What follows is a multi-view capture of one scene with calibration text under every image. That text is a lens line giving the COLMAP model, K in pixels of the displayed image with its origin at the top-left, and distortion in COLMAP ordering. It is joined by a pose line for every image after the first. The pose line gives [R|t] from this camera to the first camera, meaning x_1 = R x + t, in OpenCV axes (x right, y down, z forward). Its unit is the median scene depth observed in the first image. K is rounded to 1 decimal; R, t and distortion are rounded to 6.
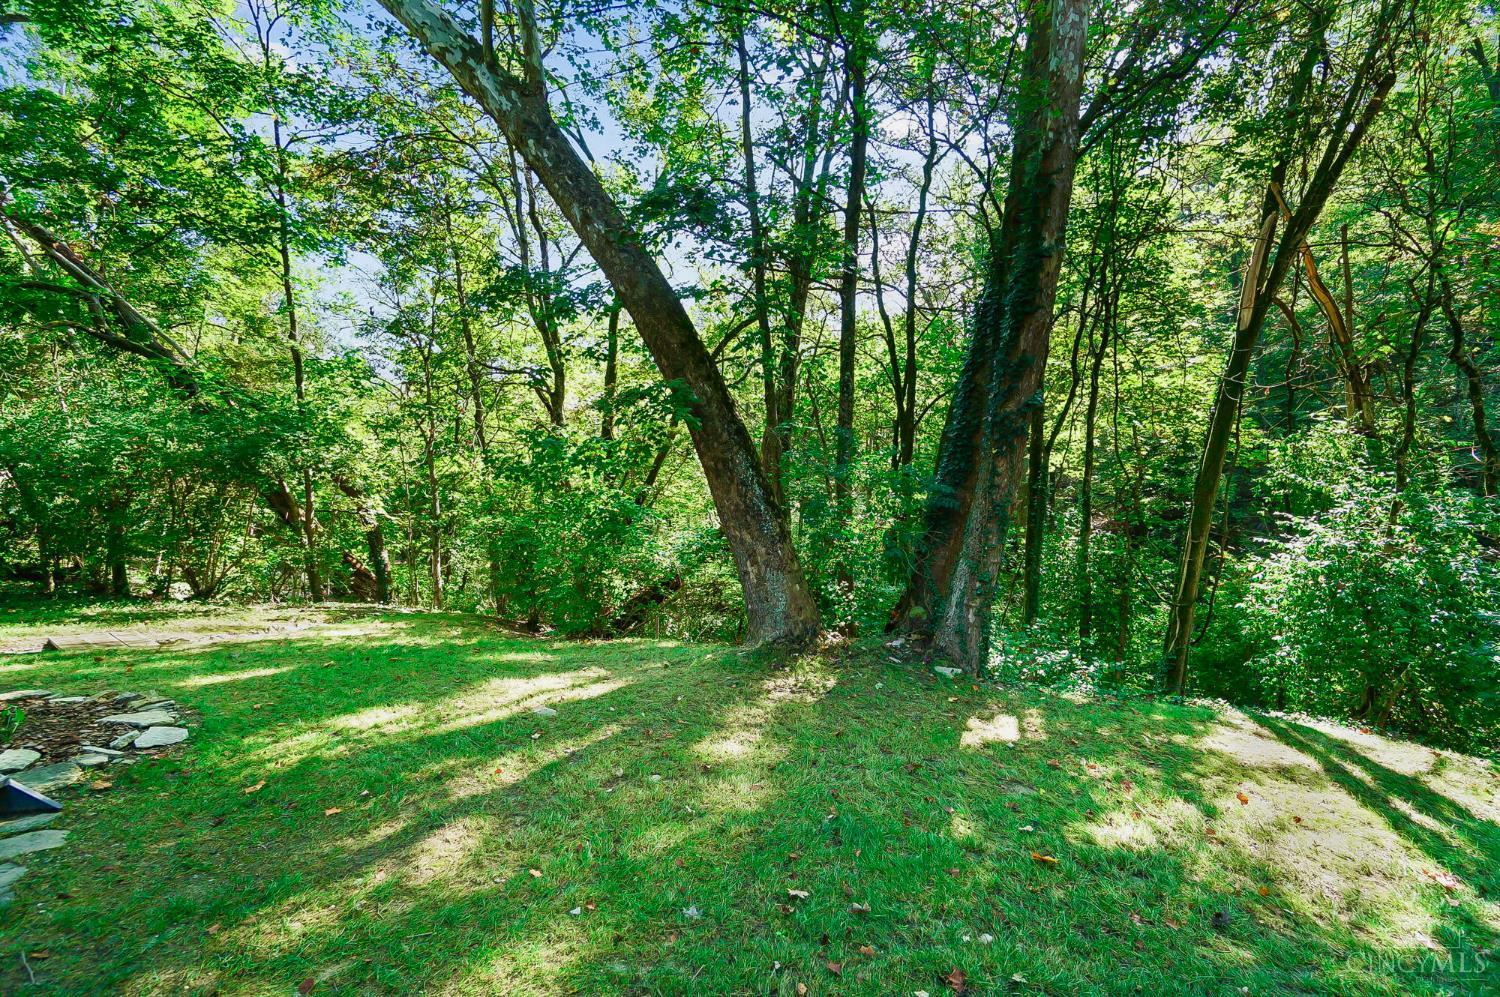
lens RADIAL K [[642.0, 0, 745.4], [0, 642.0, 495.8], [0, 0, 1]] dist [-0.000395, -0.000469]
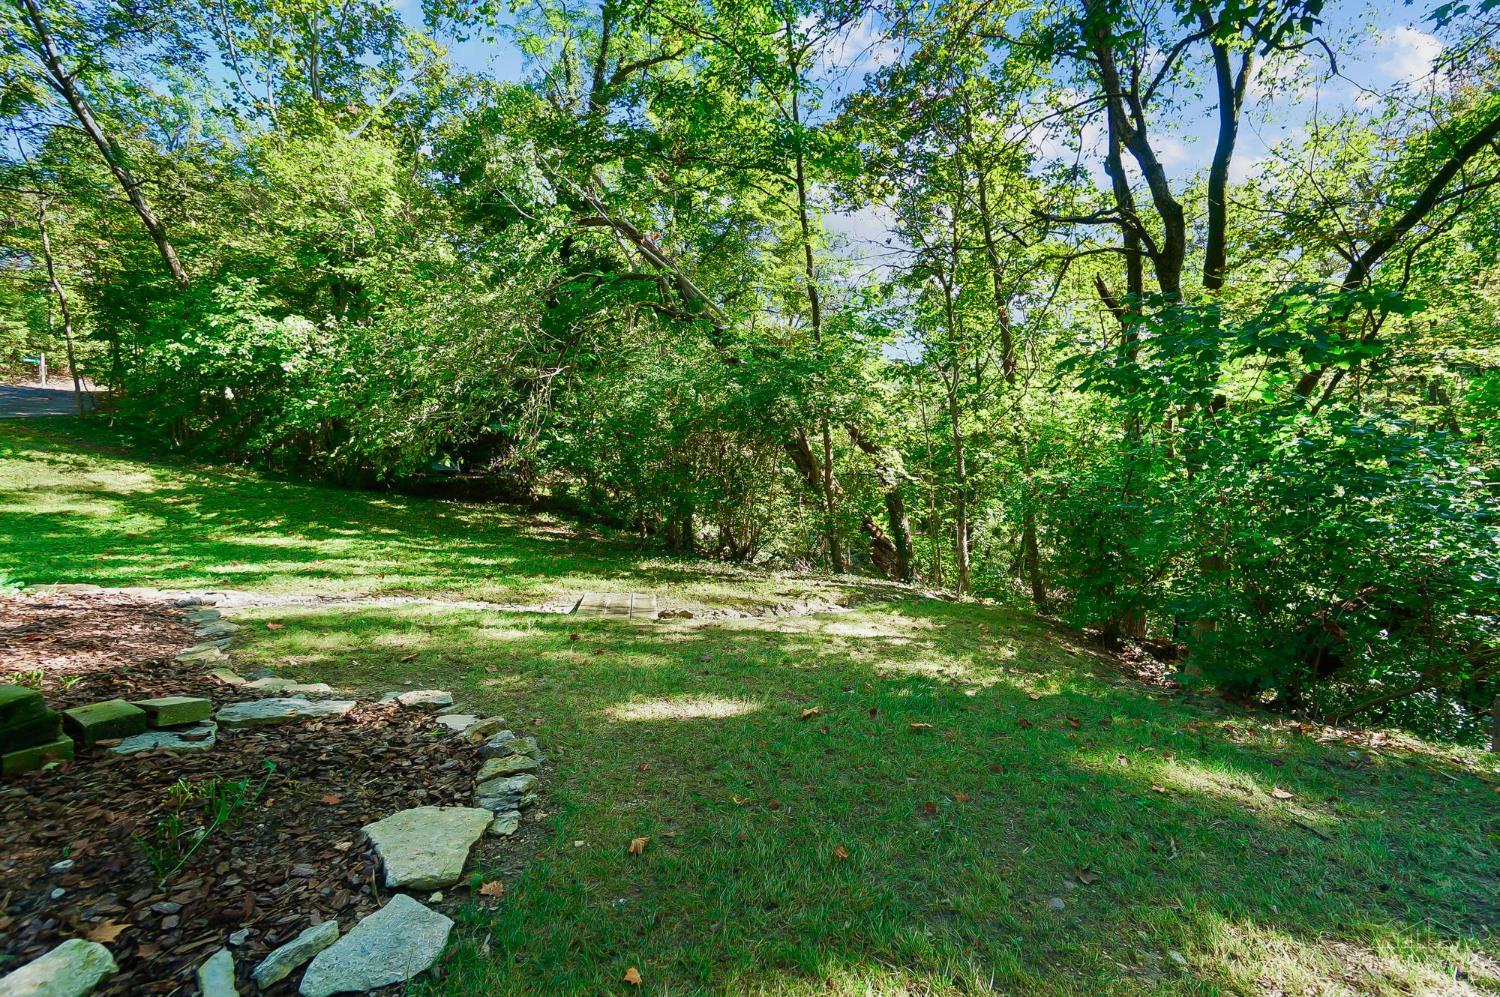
lens RADIAL K [[642.0, 0, 745.4], [0, 642.0, 495.8], [0, 0, 1]] dist [-0.000395, -0.000469]
pose [[0.725728, 0.007756, -0.687938, -0.145386], [0.019293, 0.999314, 0.031620, 0.027887], [0.687711, -0.036220, 0.725080, 0.265193]]
